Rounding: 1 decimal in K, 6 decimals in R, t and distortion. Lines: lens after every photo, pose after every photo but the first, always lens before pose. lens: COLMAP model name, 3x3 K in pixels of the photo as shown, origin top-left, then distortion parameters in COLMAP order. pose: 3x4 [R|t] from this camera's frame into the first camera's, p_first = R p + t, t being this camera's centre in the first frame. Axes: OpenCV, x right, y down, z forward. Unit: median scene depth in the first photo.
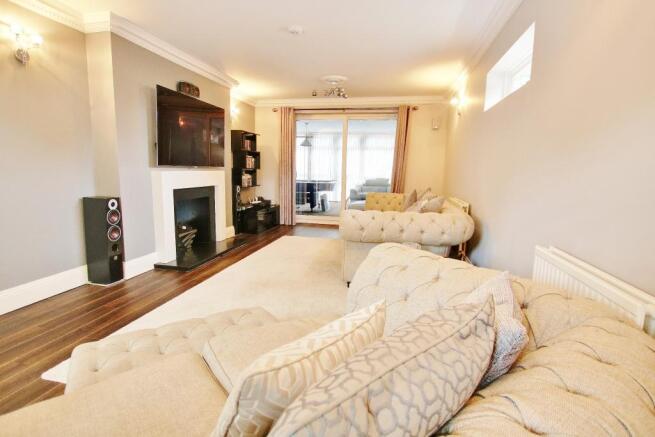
lens RADIAL K [[337.4, 0, 328.8], [0, 337.4, 218.0], [0, 0, 1]] dist [-0.021611, 0.000251]
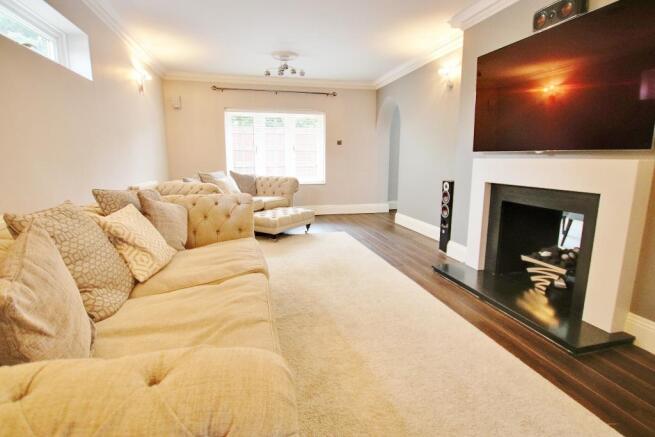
lens RADIAL K [[337.4, 0, 328.8], [0, 337.4, 218.0], [0, 0, 1]] dist [-0.021611, 0.000251]
pose [[-0.897291, 0.052246, -0.438337, 0.178131], [-0.088912, 0.951232, 0.295385, -0.172299], [0.432393, 0.304020, -0.848886, 1.295799]]
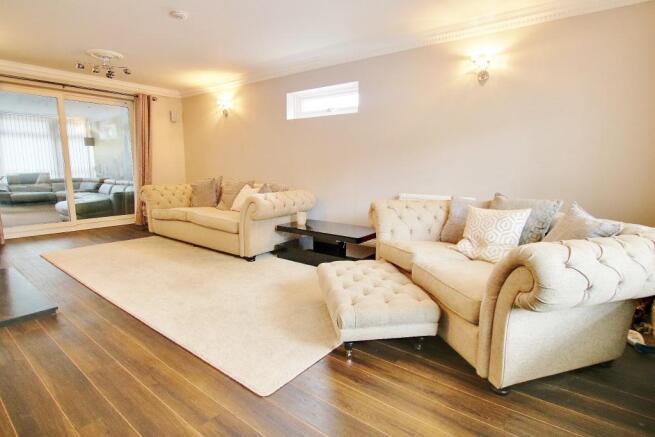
lens RADIAL K [[337.4, 0, 328.8], [0, 337.4, 218.0], [0, 0, 1]] dist [-0.021611, 0.000251]
pose [[0.432536, -0.153880, 0.888388, -0.588047], [0.131932, 0.985524, 0.106470, -0.022236], [-0.891912, 0.071155, 0.446576, 0.161794]]
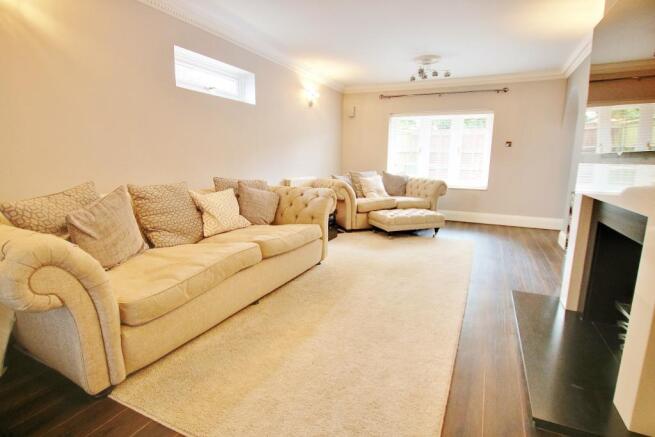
lens RADIAL K [[337.4, 0, 328.8], [0, 337.4, 218.0], [0, 0, 1]] dist [-0.021611, 0.000251]
pose [[-0.973071, -0.076369, 0.217485, -0.137405], [-0.002551, 0.947031, 0.321131, -0.196389], [-0.230490, 0.311928, -0.921724, 1.395699]]
